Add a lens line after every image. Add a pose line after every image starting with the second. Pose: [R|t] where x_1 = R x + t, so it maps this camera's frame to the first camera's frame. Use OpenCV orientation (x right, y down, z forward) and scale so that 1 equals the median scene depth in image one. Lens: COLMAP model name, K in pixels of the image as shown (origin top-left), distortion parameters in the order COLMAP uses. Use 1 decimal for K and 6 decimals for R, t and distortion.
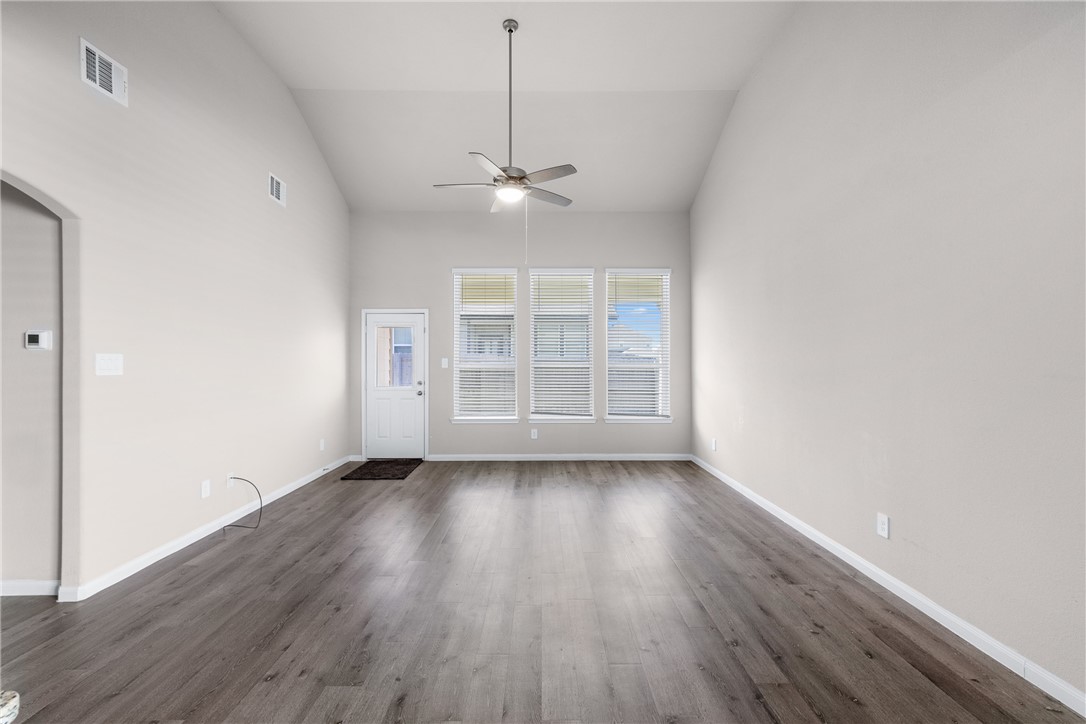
lens RADIAL K [[460.8, 0, 550.4], [0, 460.8, 363.8], [0, 0, 1]] dist [-0.002920, 0.000367]
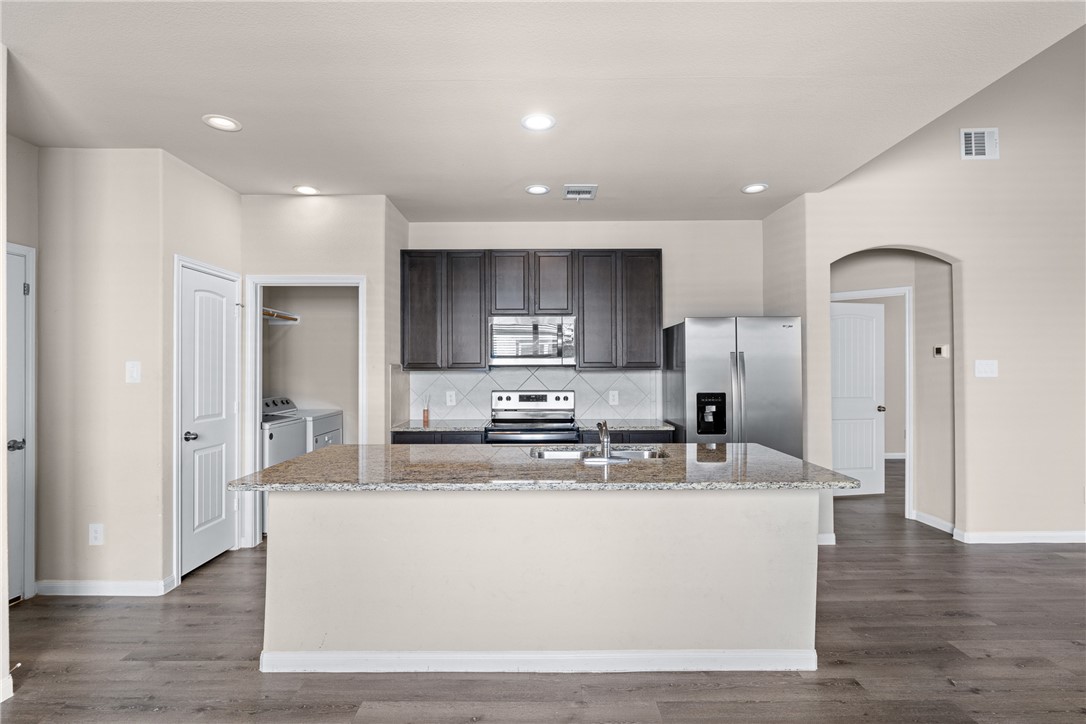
lens RADIAL K [[528.2, 0, 543.1], [0, 528.2, 360.4], [0, 0, 1]] dist [-0.004059, -0.000996]
pose [[0.002924, -0.016362, -0.999862, 0.525566], [0.001396, 0.999865, -0.016358, 0.001654], [0.999995, -0.001348, 0.002946, -0.246191]]
